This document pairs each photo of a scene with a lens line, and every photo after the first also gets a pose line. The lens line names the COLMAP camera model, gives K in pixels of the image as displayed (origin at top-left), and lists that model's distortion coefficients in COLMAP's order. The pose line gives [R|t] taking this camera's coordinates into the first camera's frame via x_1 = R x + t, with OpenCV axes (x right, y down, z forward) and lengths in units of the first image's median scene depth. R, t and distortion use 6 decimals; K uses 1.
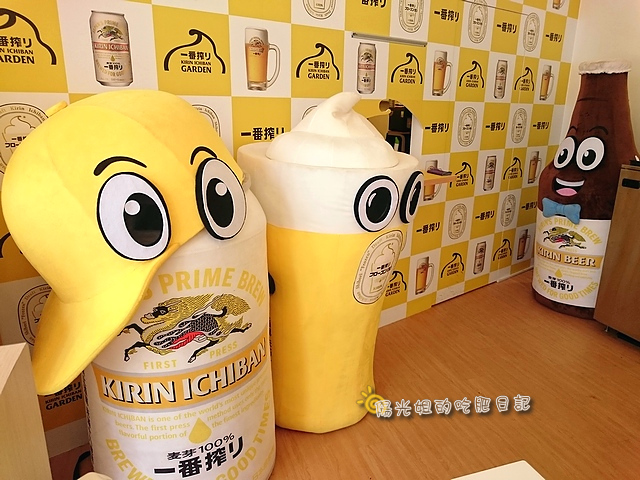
lens RADIAL K [[477.0, 0, 320.0], [0, 477.0, 239.3], [0, 0, 1]] dist [-0.013190, -0.002390]
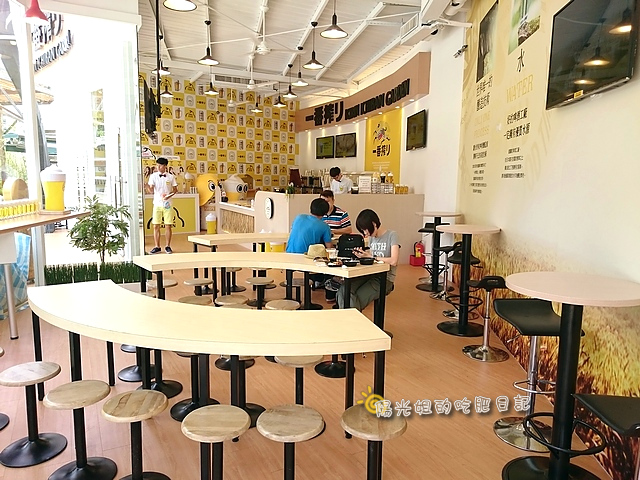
lens RADIAL K [[477.0, 0, 319.2], [0, 477.0, 239.9], [0, 0, 1]] dist [-0.013190, -0.002390]
pose [[0.988003, -0.016633, 0.153538, 0.138040], [0.038344, 0.989472, -0.139550, 1.333567], [-0.149601, 0.143763, 0.978239, -4.679087]]
